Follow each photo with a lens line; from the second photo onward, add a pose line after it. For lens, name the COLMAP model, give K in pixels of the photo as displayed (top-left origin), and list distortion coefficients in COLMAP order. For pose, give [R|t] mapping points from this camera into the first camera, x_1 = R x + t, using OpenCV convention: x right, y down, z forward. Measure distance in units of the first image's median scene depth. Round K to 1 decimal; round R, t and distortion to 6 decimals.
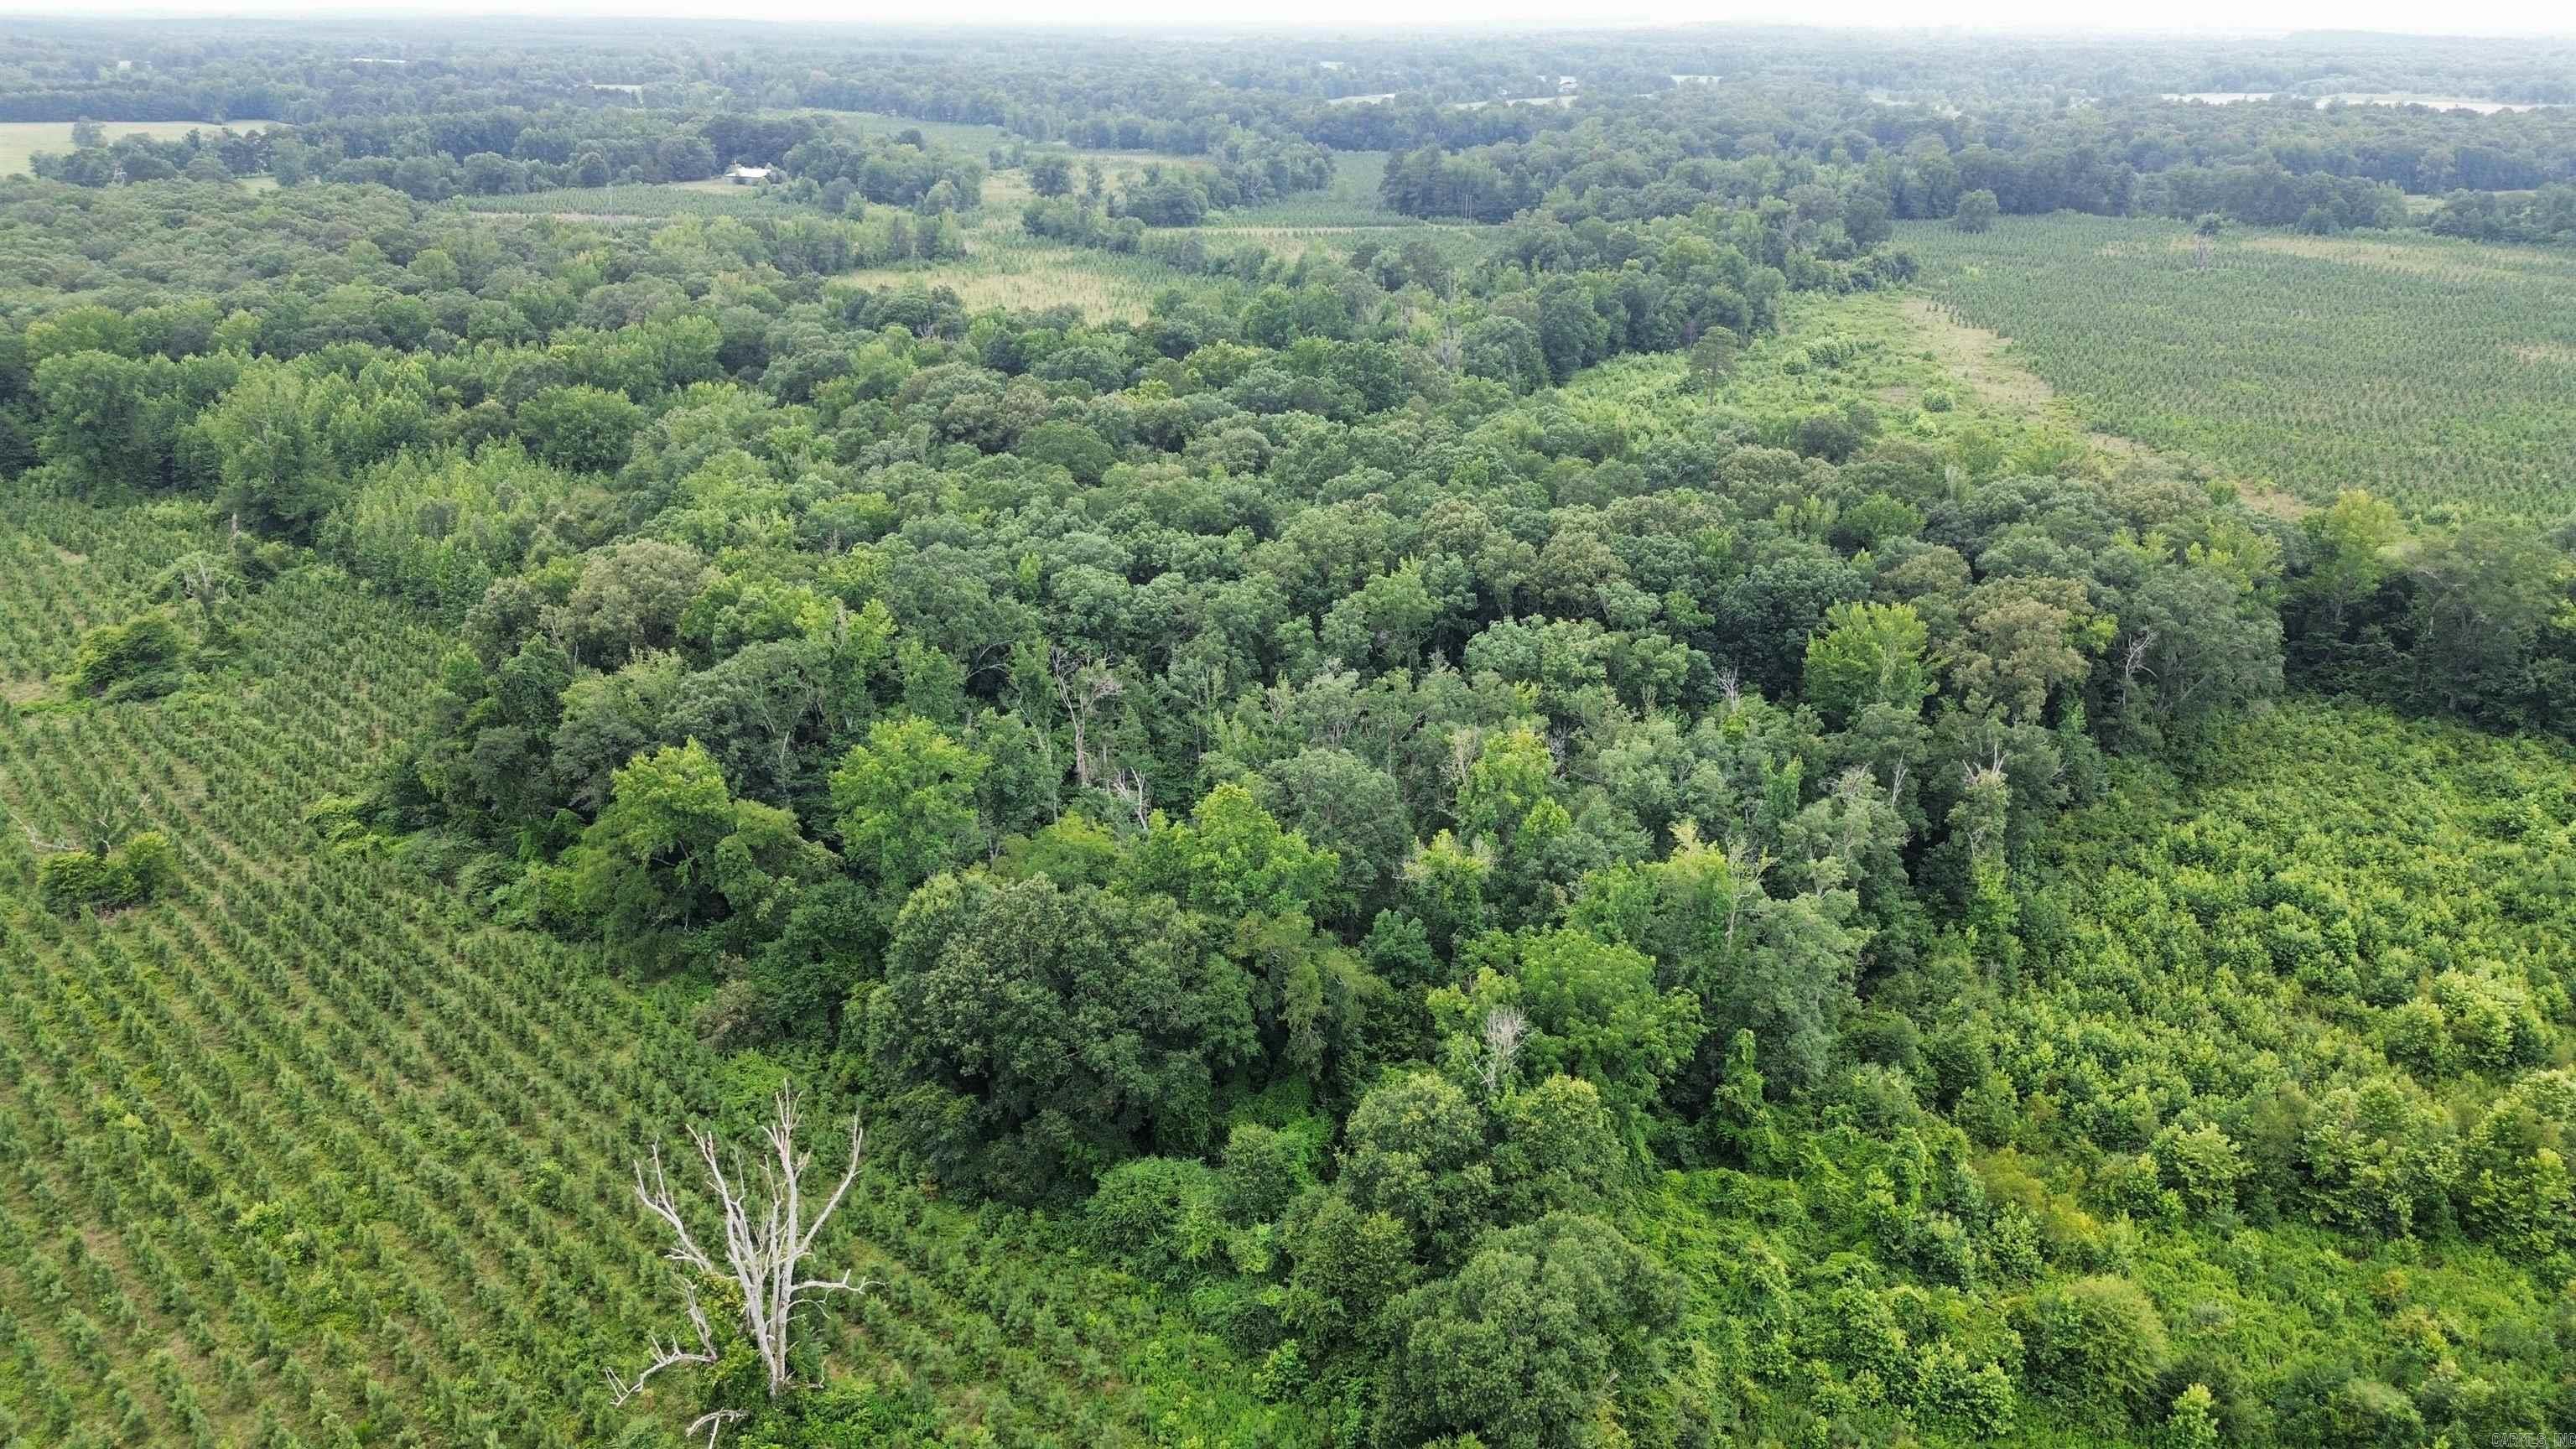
lens RADIAL K [[1829.6, 0, 1288.0], [0, 1829.6, 724.5], [0, 0, 1]] dist [0.089981, -0.094235]
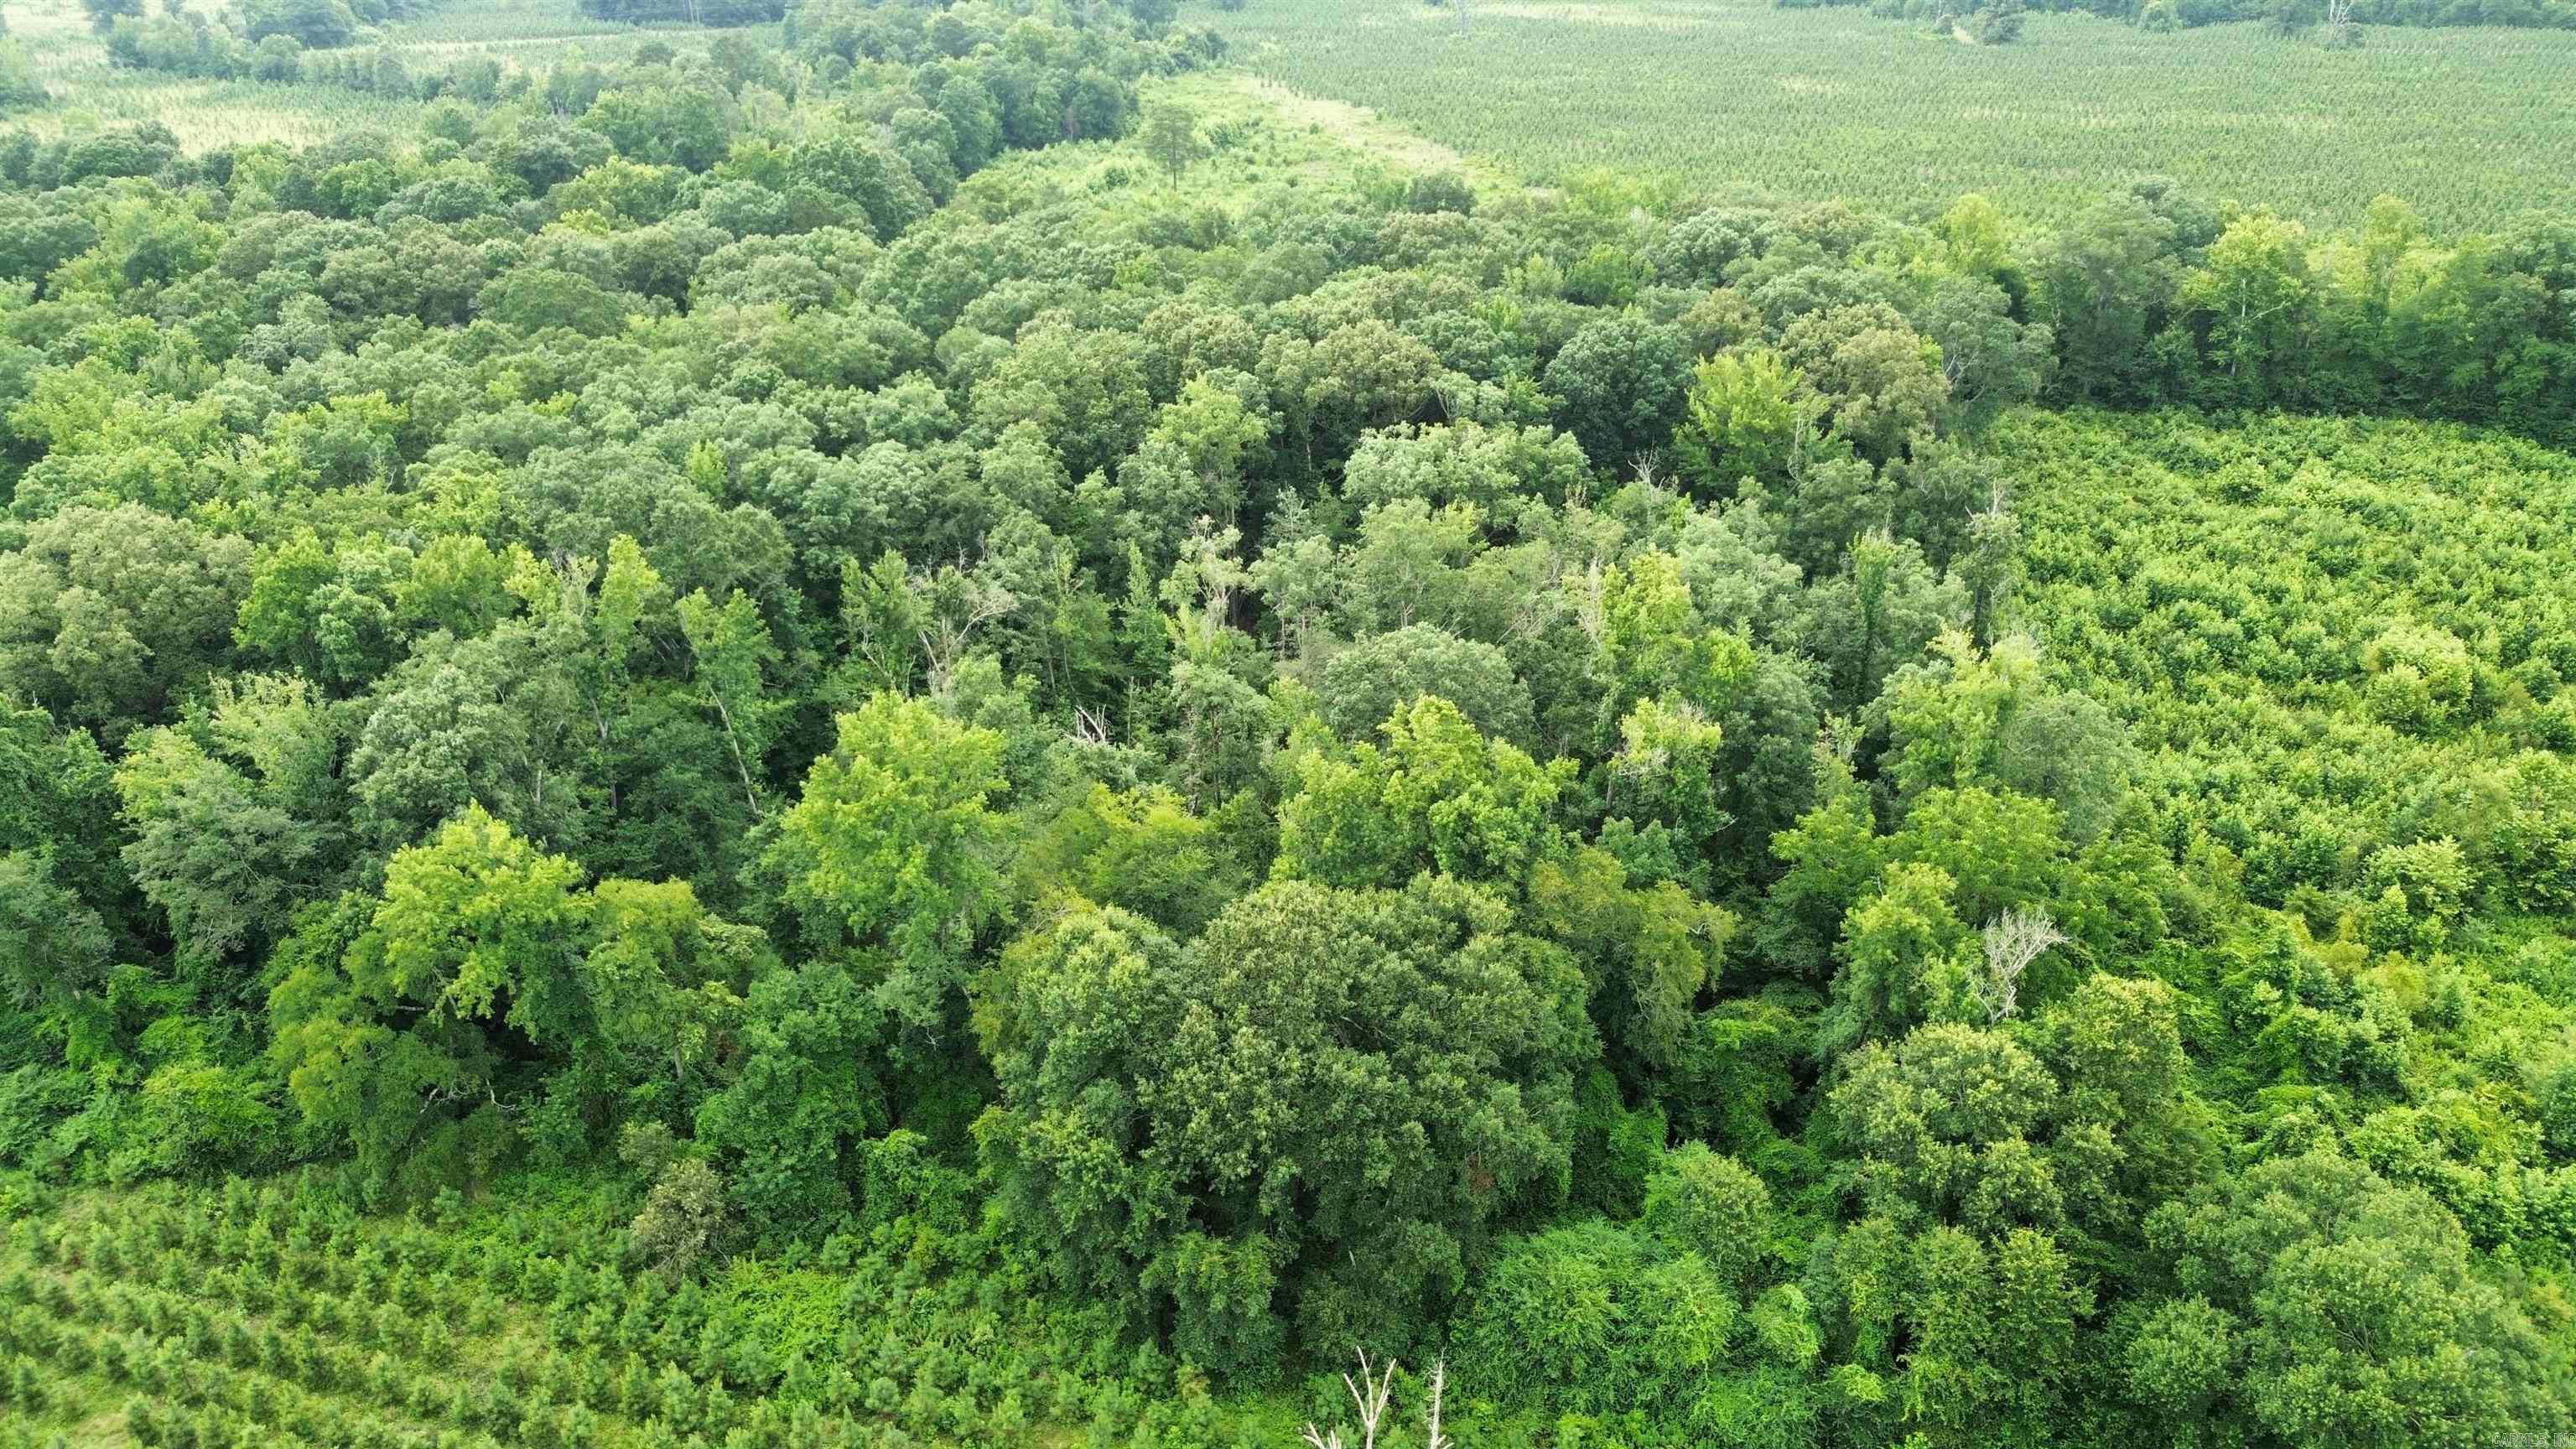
lens RADIAL K [[1820.9, 0, 1302.3], [0, 1820.9, 740.0], [0, 0, 1]] dist [0.090219, -0.093832]
pose [[0.890810, -0.212102, 0.401833, -0.171520], [0.172751, 0.976049, 0.132230, -0.024755], [-0.420255, -0.048375, 0.906116, 0.182145]]
